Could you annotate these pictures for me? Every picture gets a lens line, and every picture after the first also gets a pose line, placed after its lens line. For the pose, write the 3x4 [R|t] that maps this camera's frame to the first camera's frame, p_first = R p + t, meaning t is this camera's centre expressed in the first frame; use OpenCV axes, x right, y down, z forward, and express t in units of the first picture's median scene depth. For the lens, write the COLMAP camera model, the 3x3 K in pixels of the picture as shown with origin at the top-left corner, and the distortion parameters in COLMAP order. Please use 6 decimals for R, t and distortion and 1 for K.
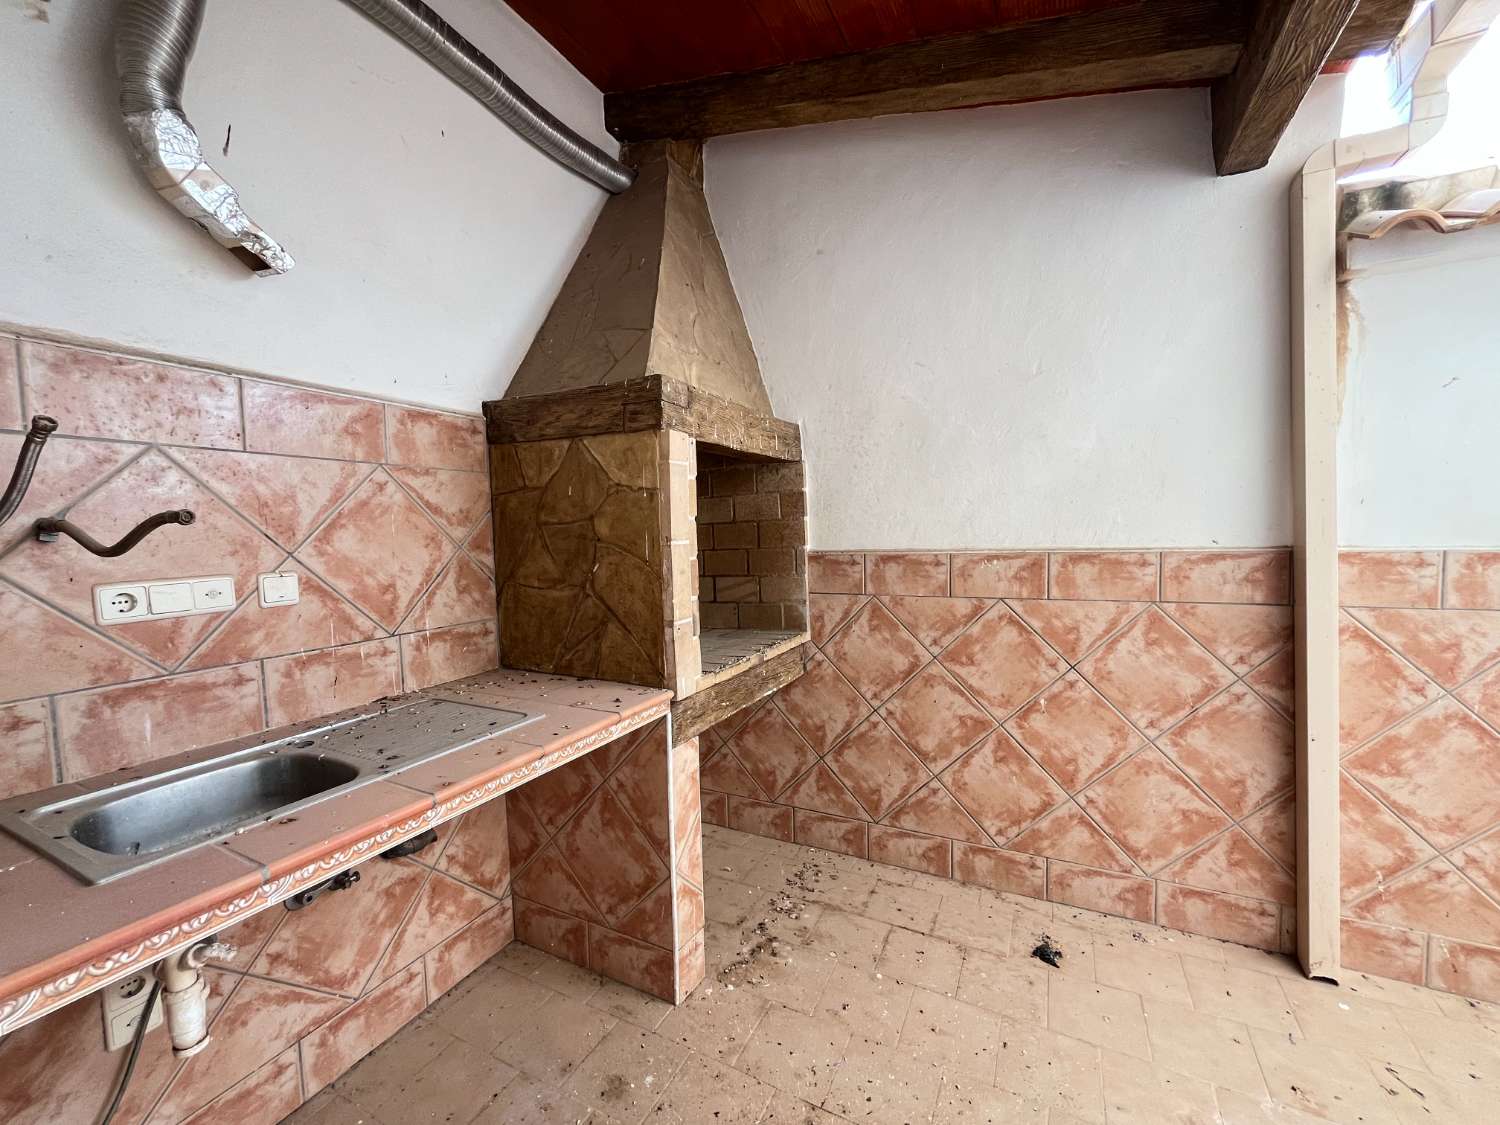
lens RADIAL K [[609.3, 0, 756.6], [0, 609.3, 562.9], [0, 0, 1]] dist [-0.002063, -0.000774]
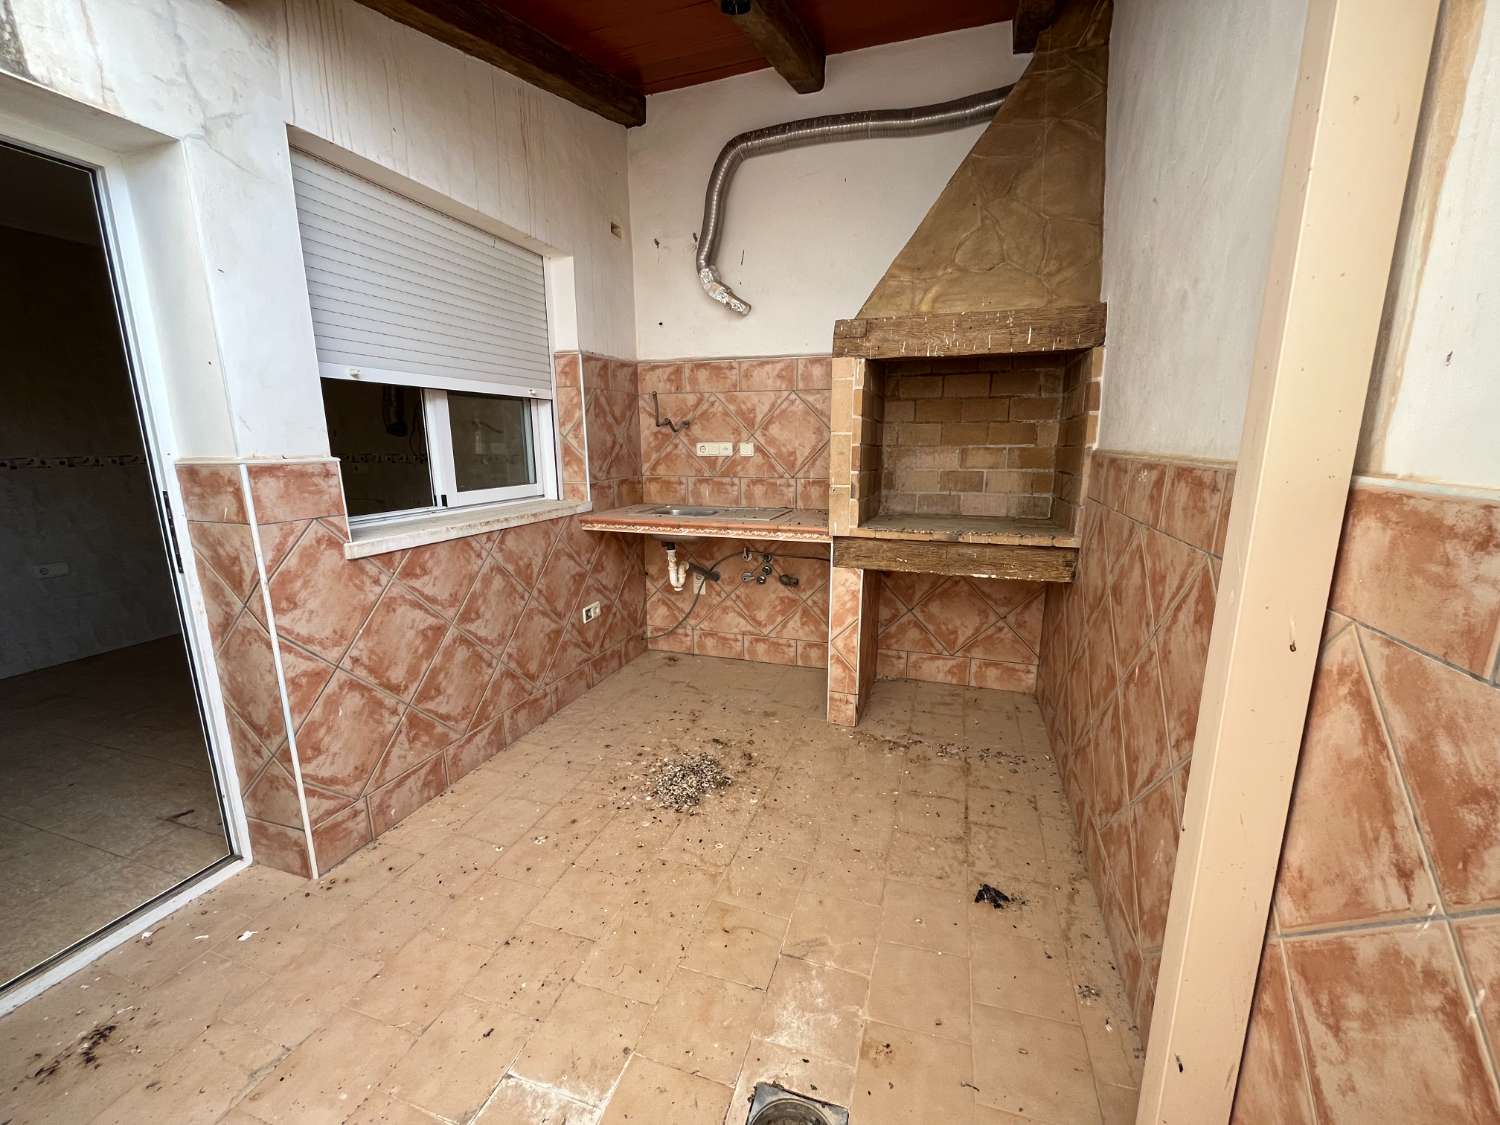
lens RADIAL K [[609.3, 0, 749.8], [0, 609.3, 564.7], [0, 0, 1]] dist [-0.002063, -0.000774]
pose [[0.143085, 0.224193, -0.963984, 1.416737], [-0.059164, 0.974201, 0.217788, -0.032041], [0.987941, 0.025871, 0.152657, 0.567917]]
